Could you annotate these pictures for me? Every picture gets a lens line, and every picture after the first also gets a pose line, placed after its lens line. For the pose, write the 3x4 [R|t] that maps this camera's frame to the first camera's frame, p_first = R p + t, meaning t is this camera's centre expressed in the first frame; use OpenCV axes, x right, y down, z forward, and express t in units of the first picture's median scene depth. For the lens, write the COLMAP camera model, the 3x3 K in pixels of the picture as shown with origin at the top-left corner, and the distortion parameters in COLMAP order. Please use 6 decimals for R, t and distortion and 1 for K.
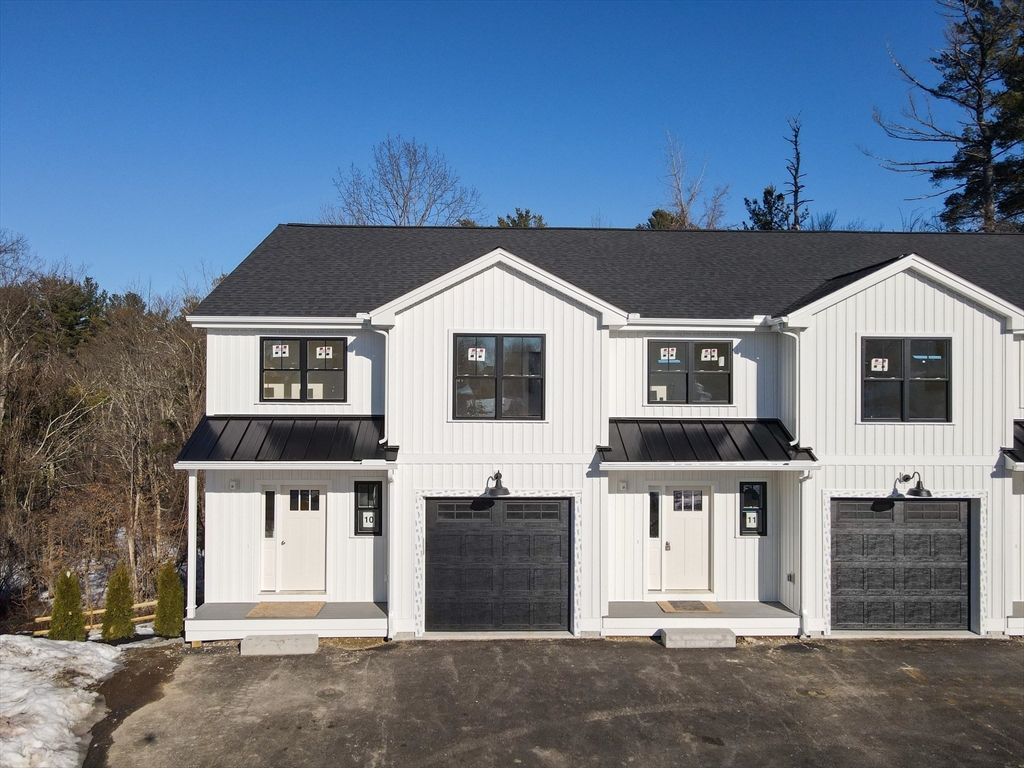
lens RADIAL K [[749.8, 0, 504.5], [0, 749.8, 386.4], [0, 0, 1]] dist [0.012074, 0.000313]
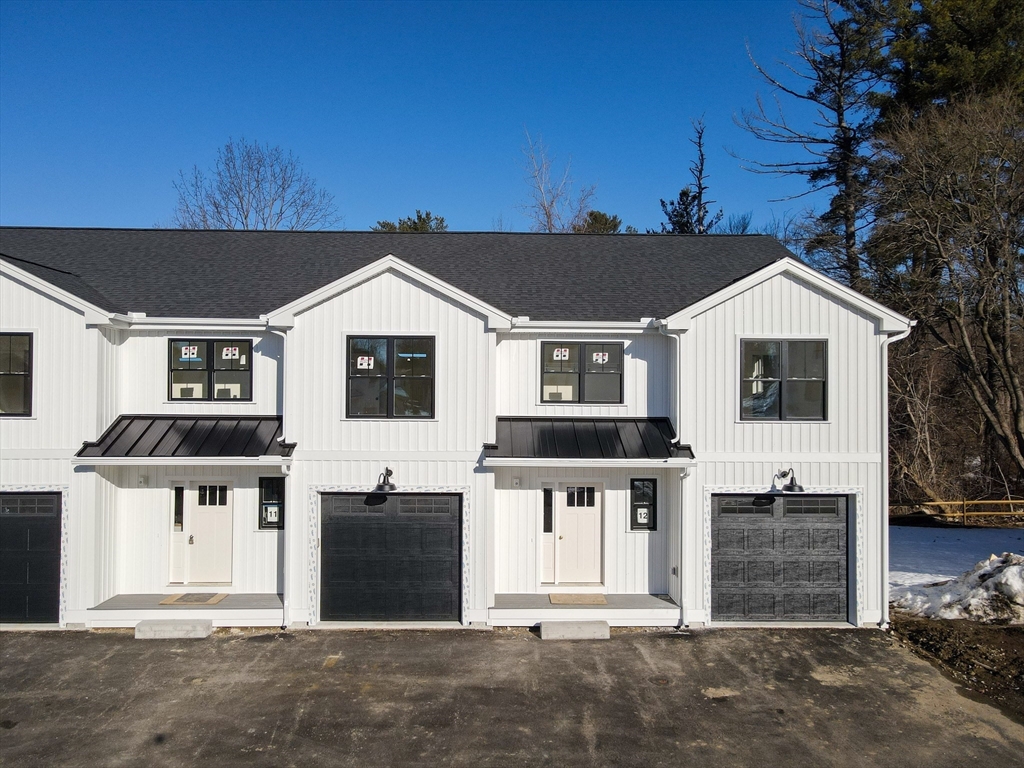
lens RADIAL K [[749.2, 0, 503.6], [0, 749.2, 384.0], [0, 0, 1]] dist [0.017175, 0.011694]
pose [[0.999908, 0.000173, -0.013561, 0.691309], [-0.000244, 0.999986, -0.005259, 0.005671], [0.013560, 0.005262, 0.999894, -0.023987]]
